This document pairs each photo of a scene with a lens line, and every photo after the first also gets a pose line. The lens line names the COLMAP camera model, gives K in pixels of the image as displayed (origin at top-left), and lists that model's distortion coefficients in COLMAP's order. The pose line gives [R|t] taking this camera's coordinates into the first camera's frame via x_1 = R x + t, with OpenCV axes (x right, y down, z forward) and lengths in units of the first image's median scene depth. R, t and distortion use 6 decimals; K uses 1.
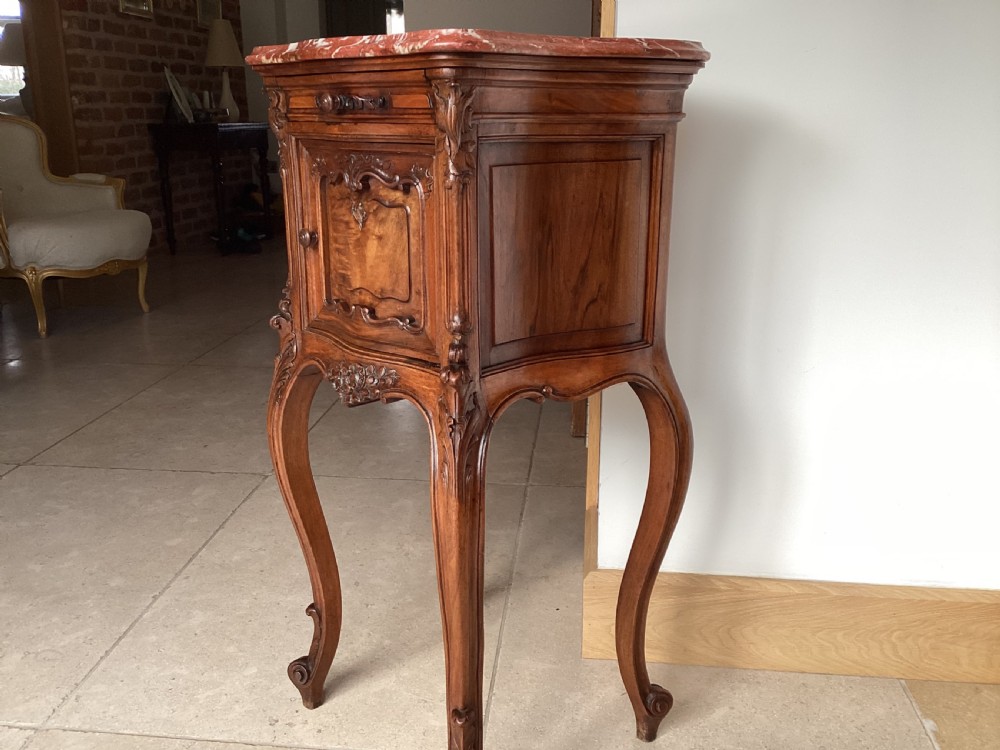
lens RADIAL K [[909.1, 0, 497.9], [0, 909.1, 376.5], [0, 0, 1]] dist [0.111106, -0.224437]
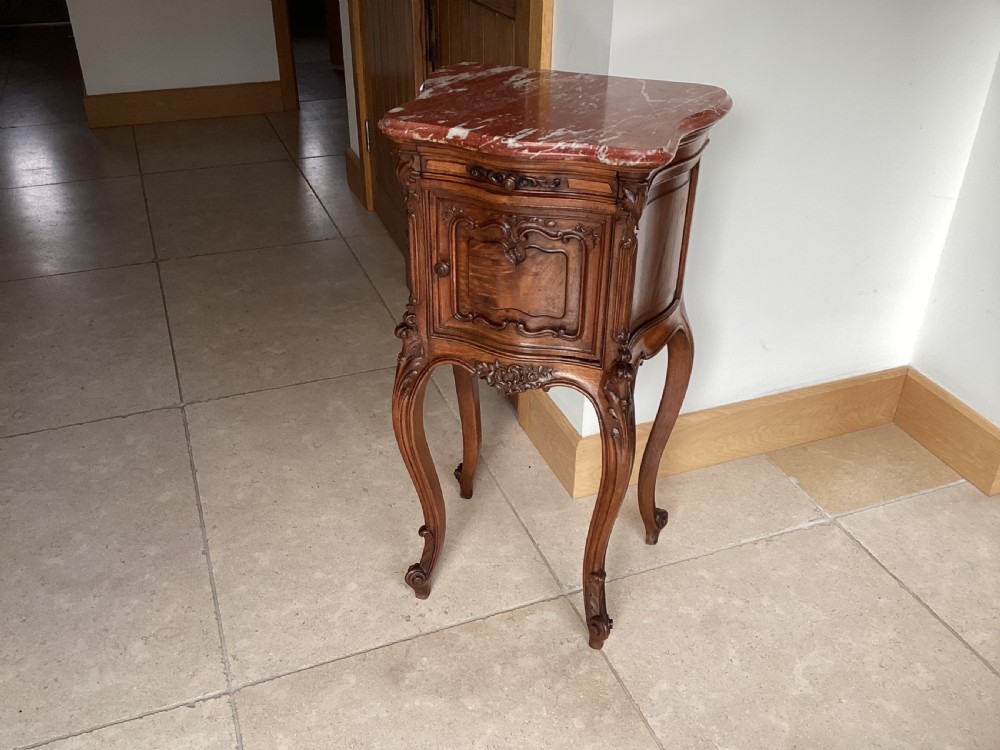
lens RADIAL K [[911.6, 0, 497.9], [0, 911.6, 374.9], [0, 0, 1]] dist [0.126019, -0.264001]
pose [[0.887325, -0.231942, 0.398569, -0.639665], [0.118505, 0.949968, 0.288995, -0.348524], [-0.445658, -0.209200, 0.870416, -0.124237]]
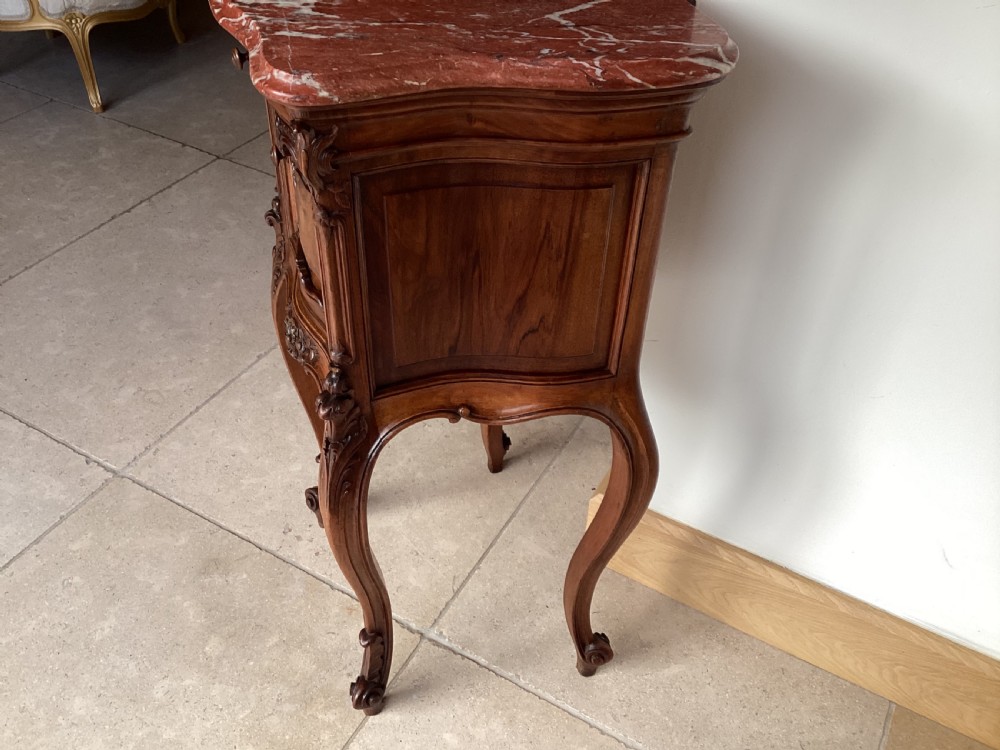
lens RADIAL K [[909.1, 0, 497.9], [0, 909.1, 376.5], [0, 0, 1]] dist [0.111106, -0.224437]
pose [[0.915282, 0.287435, -0.282206, 0.294002], [-0.143479, 0.887271, 0.438365, -0.371376], [0.376395, -0.360736, 0.853344, 0.225134]]
